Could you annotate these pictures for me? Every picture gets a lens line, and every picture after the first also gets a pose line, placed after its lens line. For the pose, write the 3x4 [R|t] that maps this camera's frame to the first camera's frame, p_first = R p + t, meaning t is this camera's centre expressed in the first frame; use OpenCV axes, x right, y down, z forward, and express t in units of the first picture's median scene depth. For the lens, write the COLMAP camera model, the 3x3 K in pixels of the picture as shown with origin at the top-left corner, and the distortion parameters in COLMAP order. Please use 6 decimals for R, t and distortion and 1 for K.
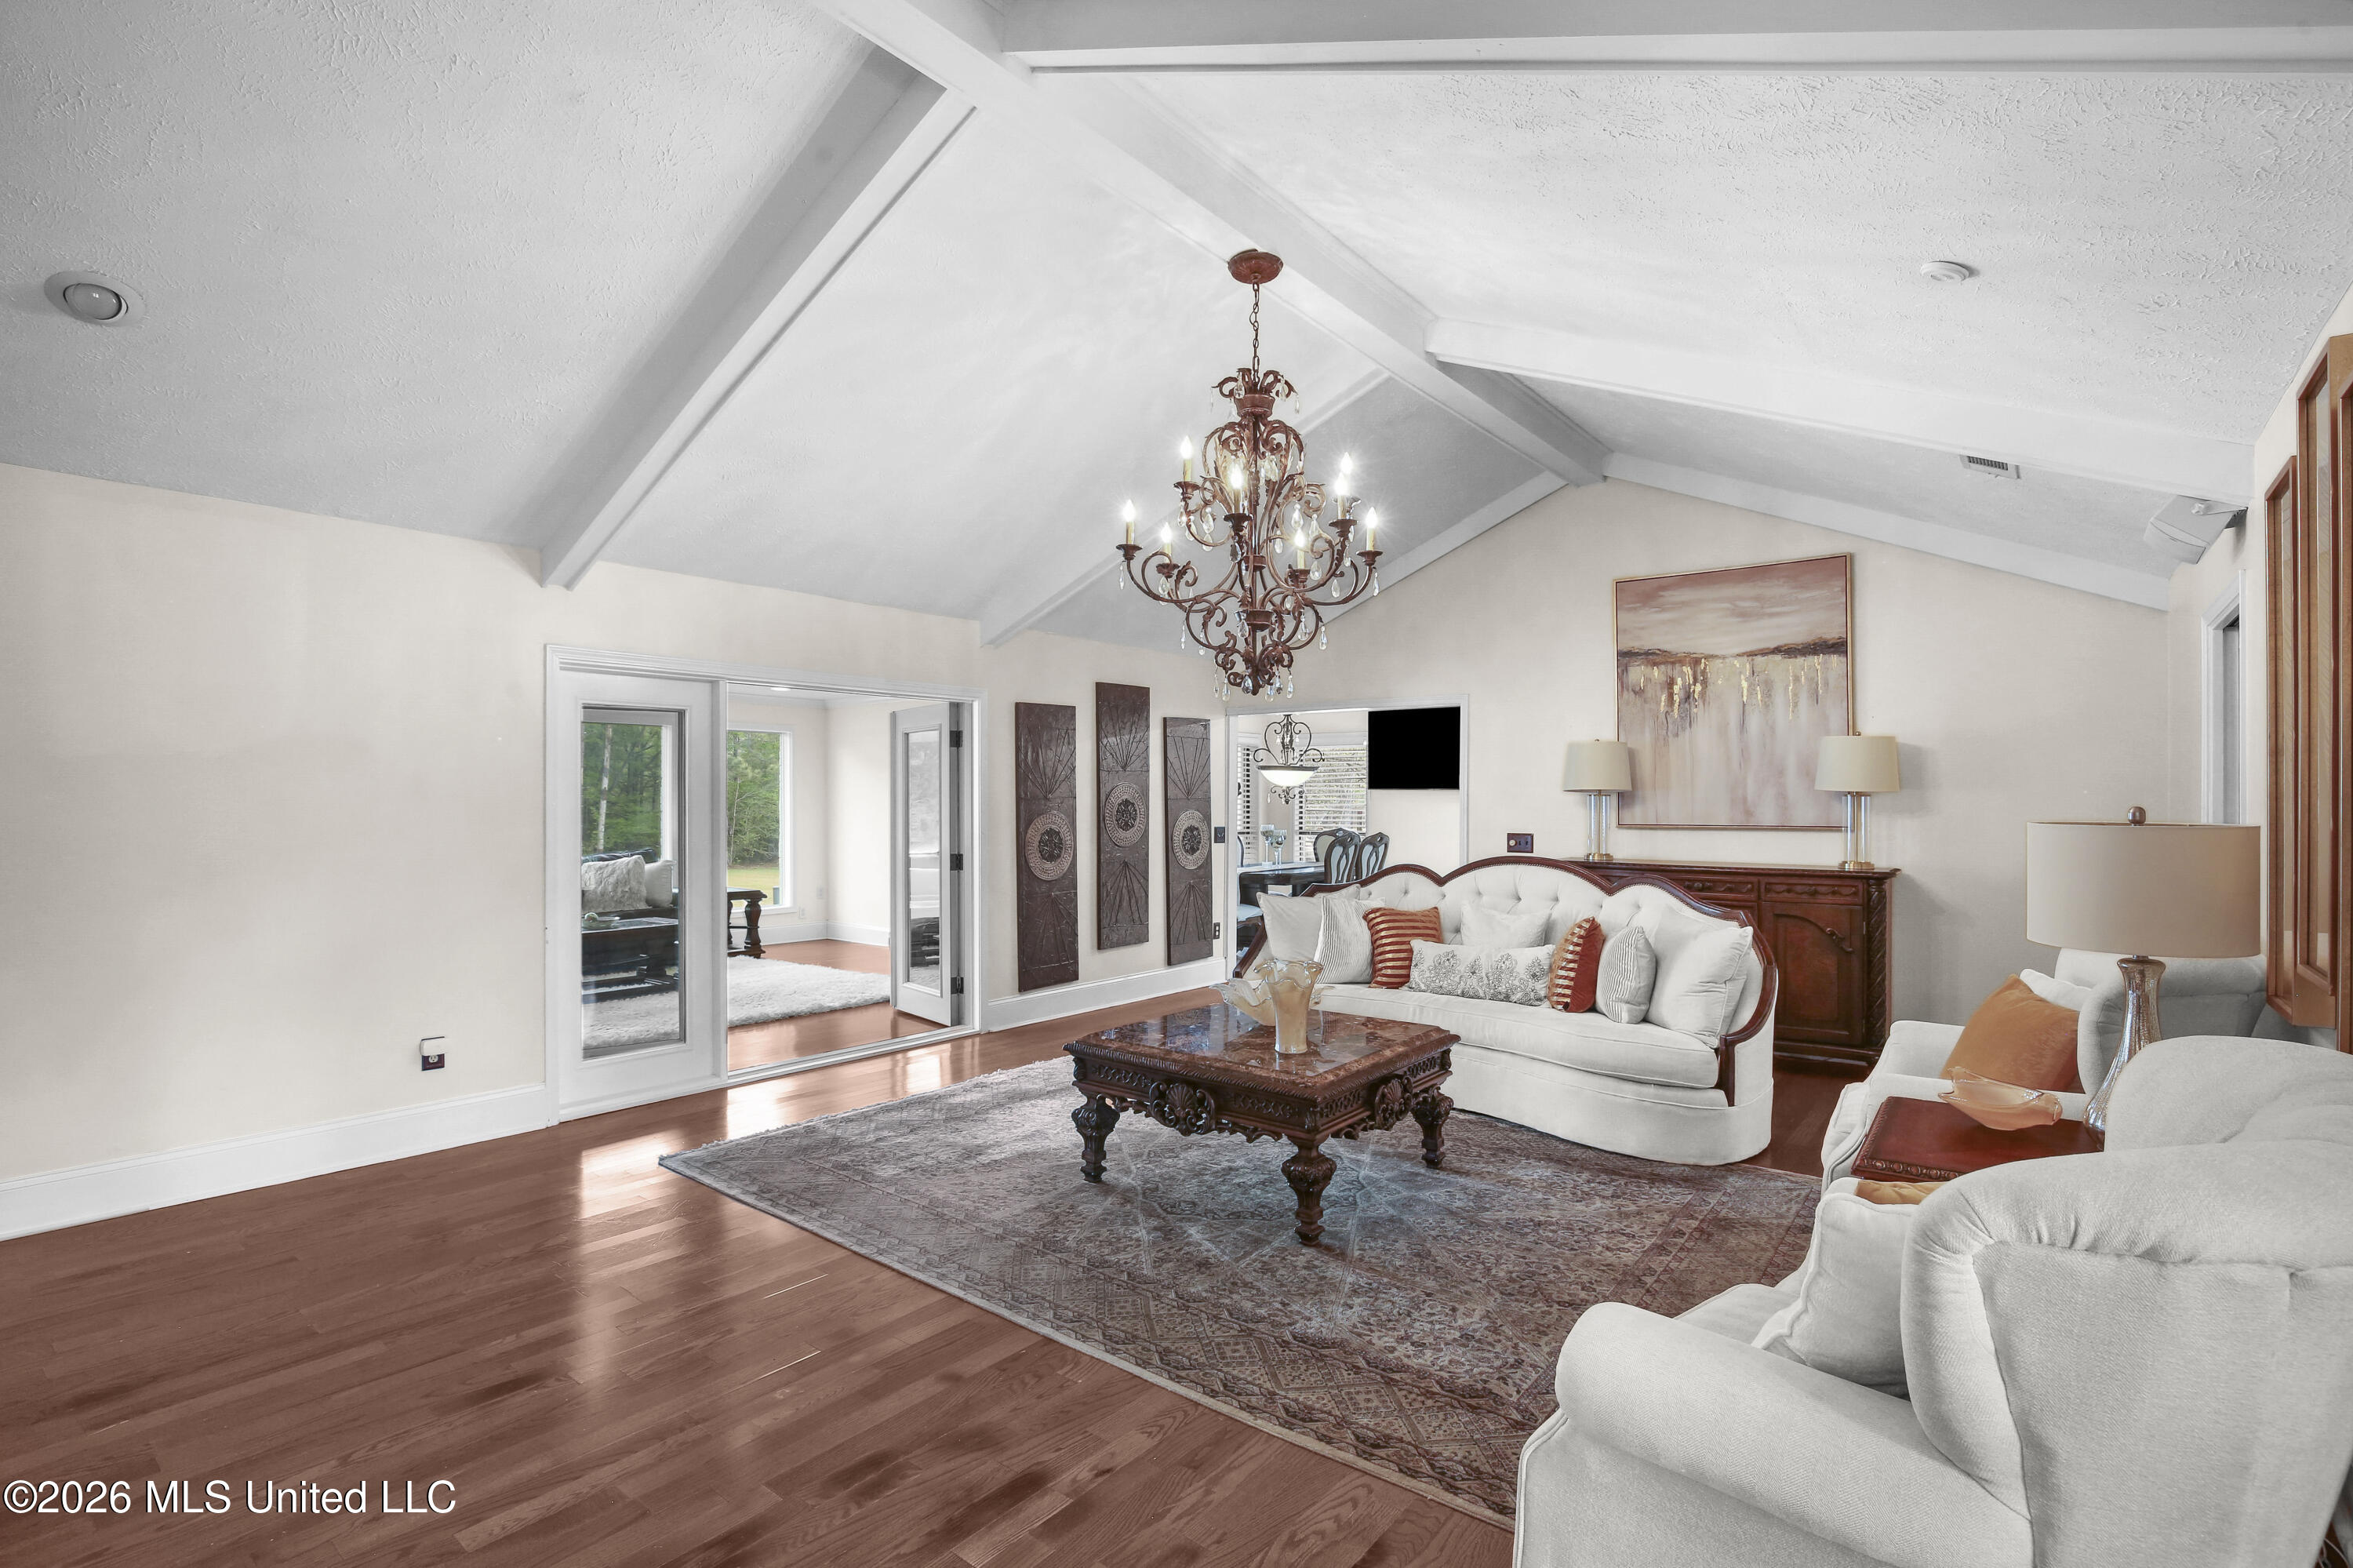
lens RADIAL K [[1122.8, 0, 1181.6], [0, 1122.8, 822.8], [0, 0, 1]] dist [-0.031760, 0.000272]
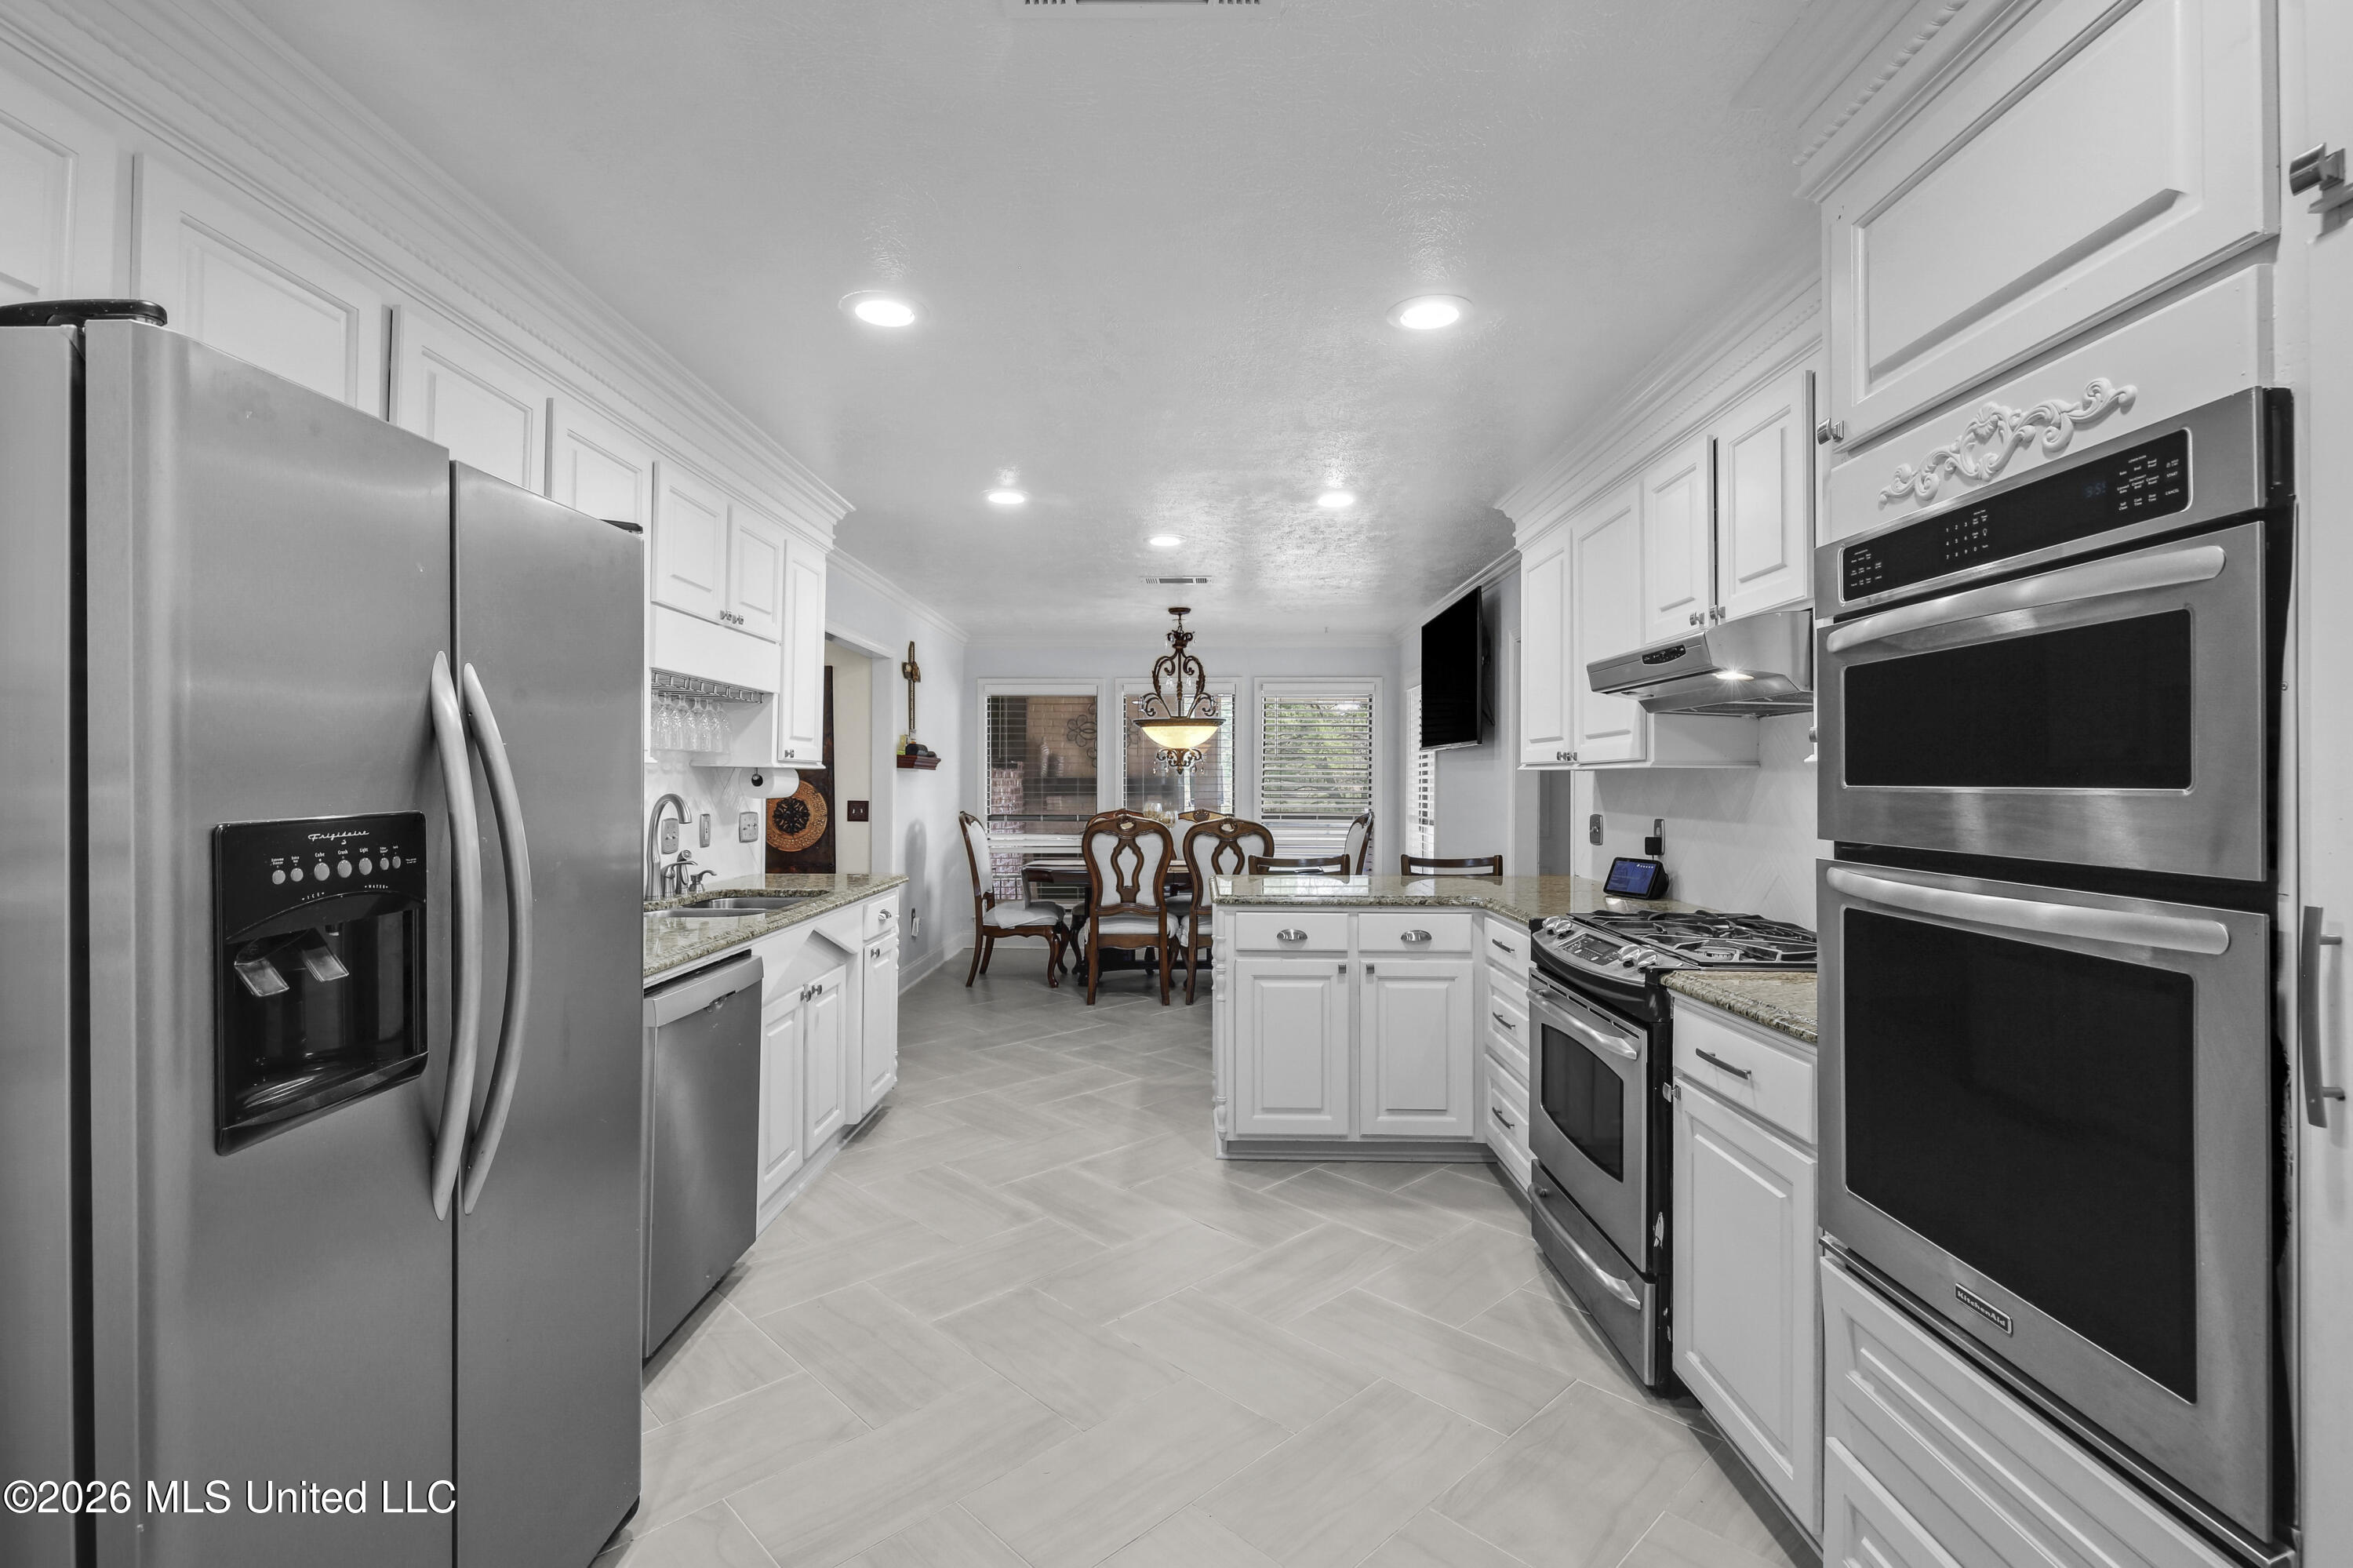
lens RADIAL K [[1070.9, 0, 1176.5], [0, 1070.9, 784.0], [0, 0, 1]] dist [0.016557, -0.000899]
pose [[0.620861, 0.004055, -0.783910, 0.647218], [-0.014005, 0.999884, -0.005920, -0.005745], [0.783795, 0.014654, 0.620846, 0.602284]]
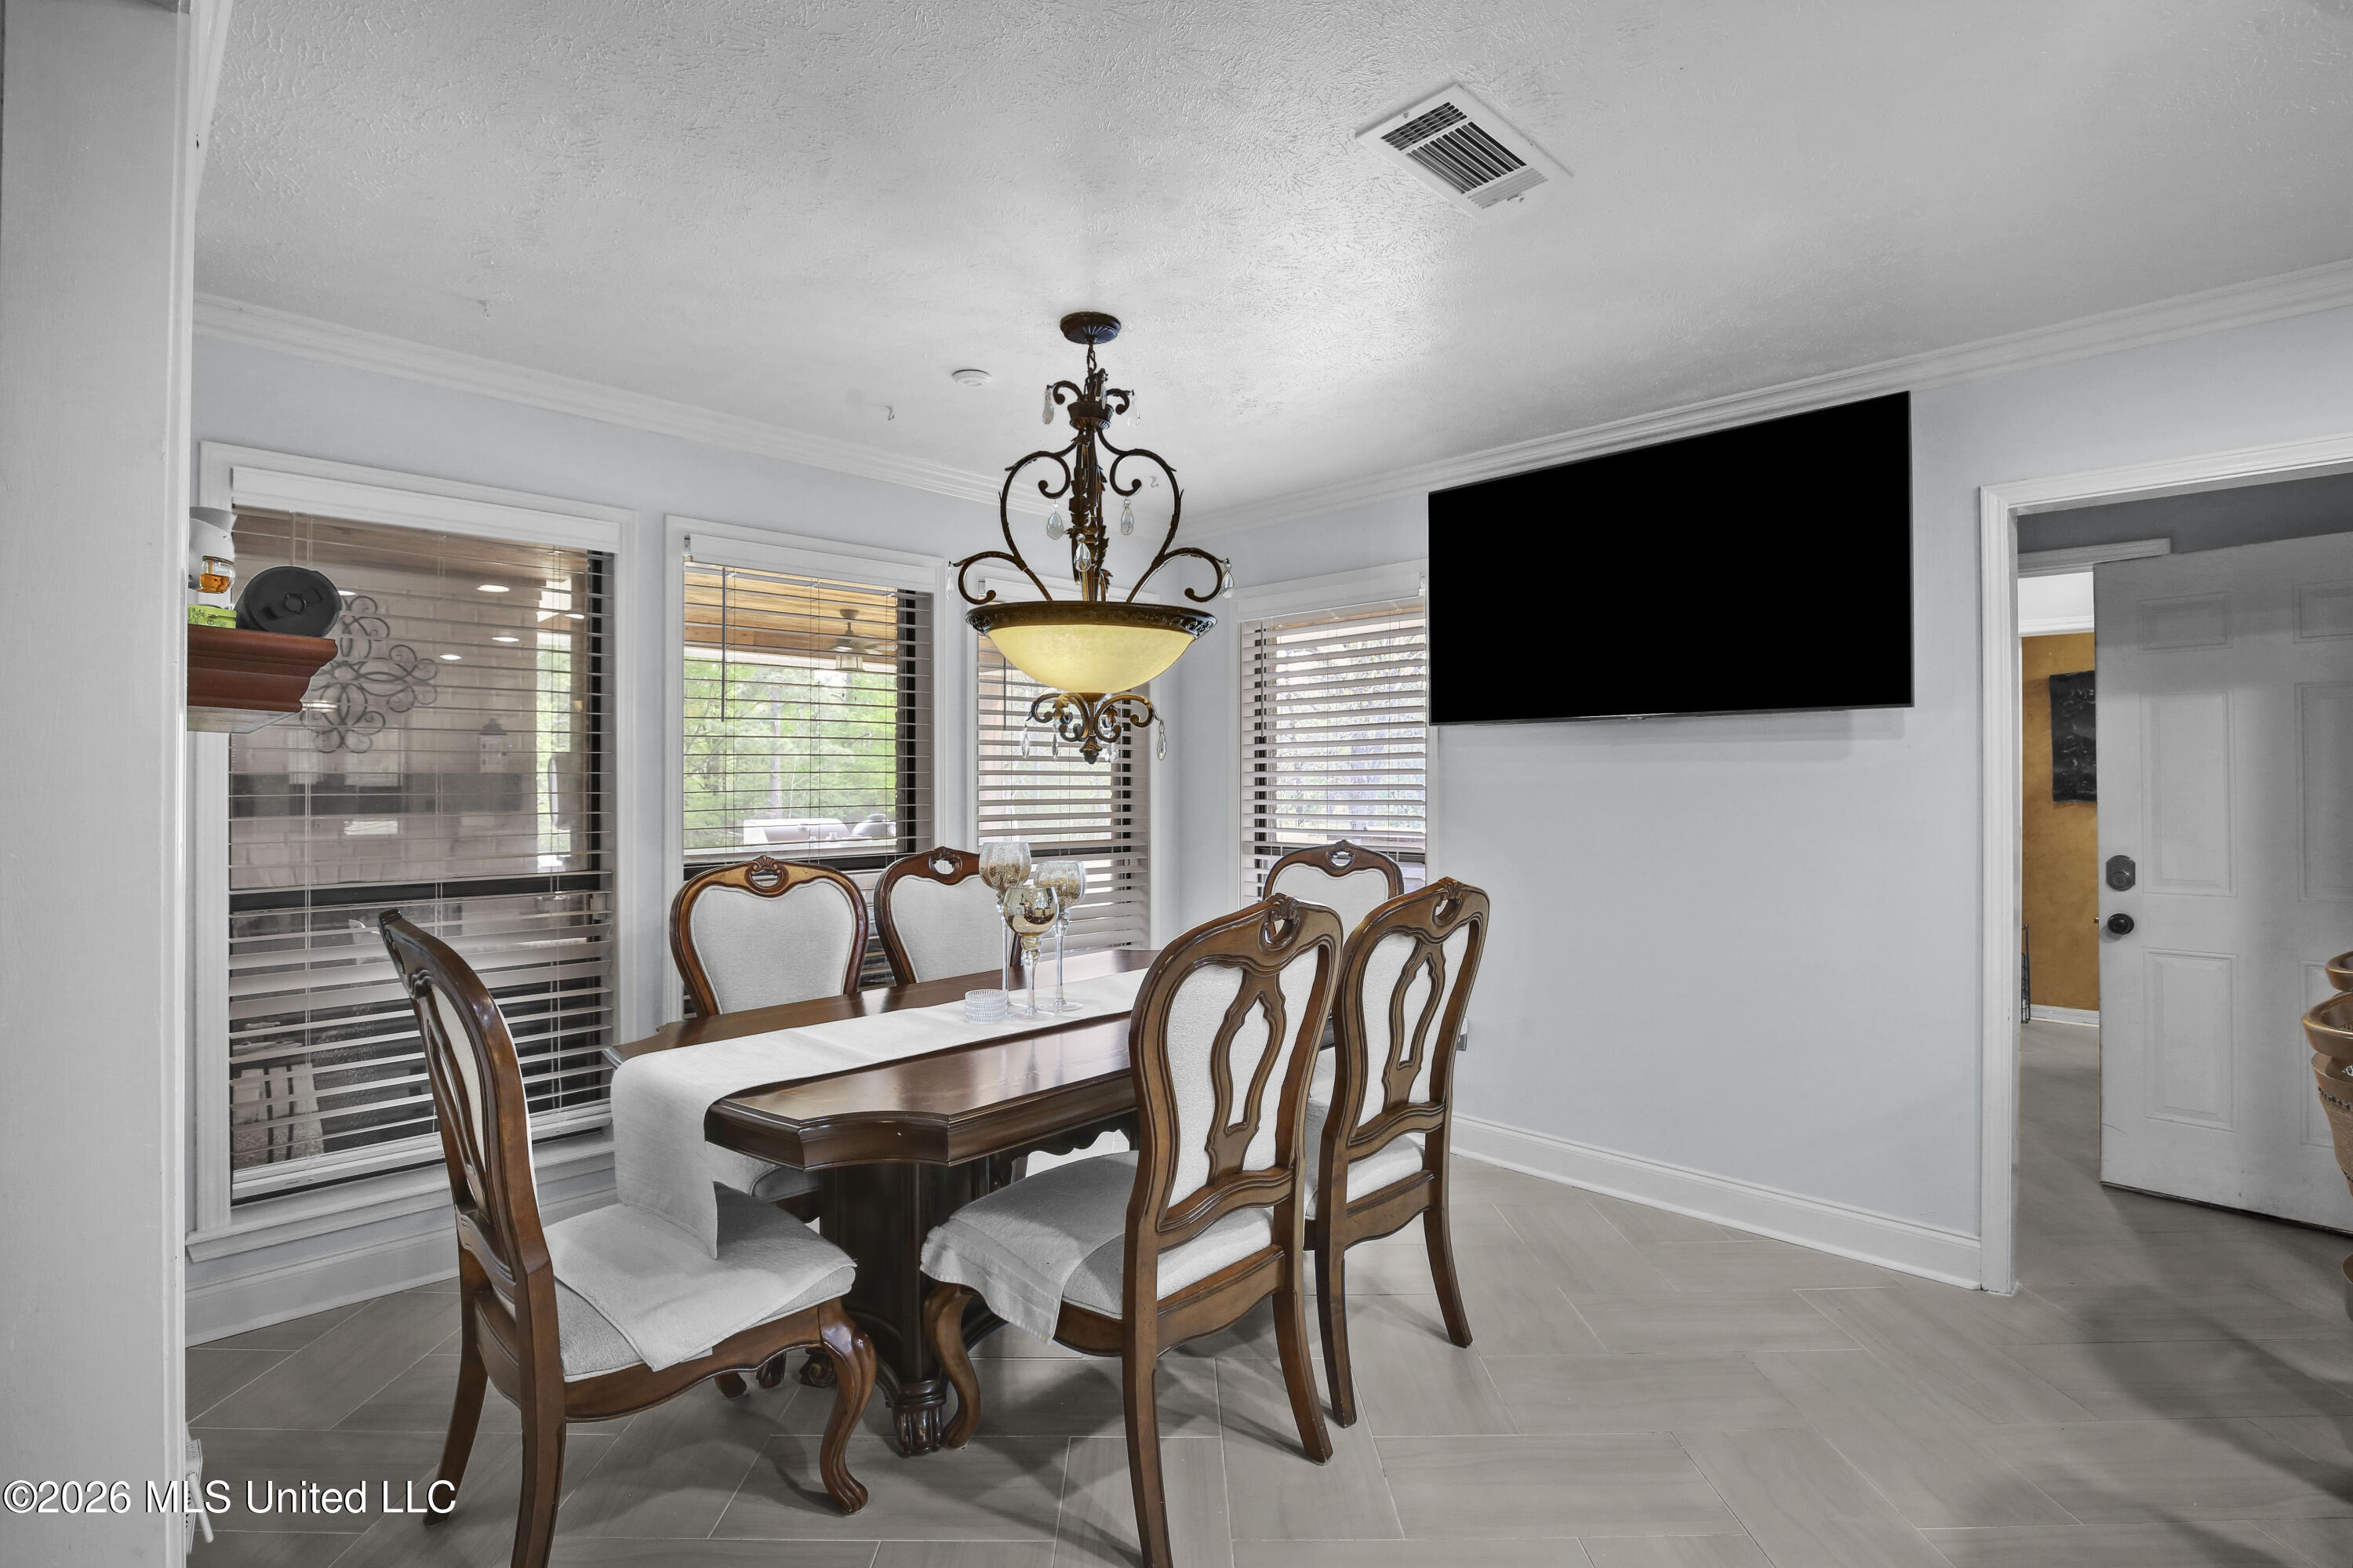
lens RADIAL K [[1107.7, 0, 1166.9], [0, 1107.7, 778.8], [0, 0, 1]] dist [-0.010834, -0.000424]
pose [[0.993114, 0.000830, -0.117146, 0.147547], [-0.002818, 0.999855, -0.016801, -0.008068], [0.117115, 0.017016, 0.992973, 0.772307]]
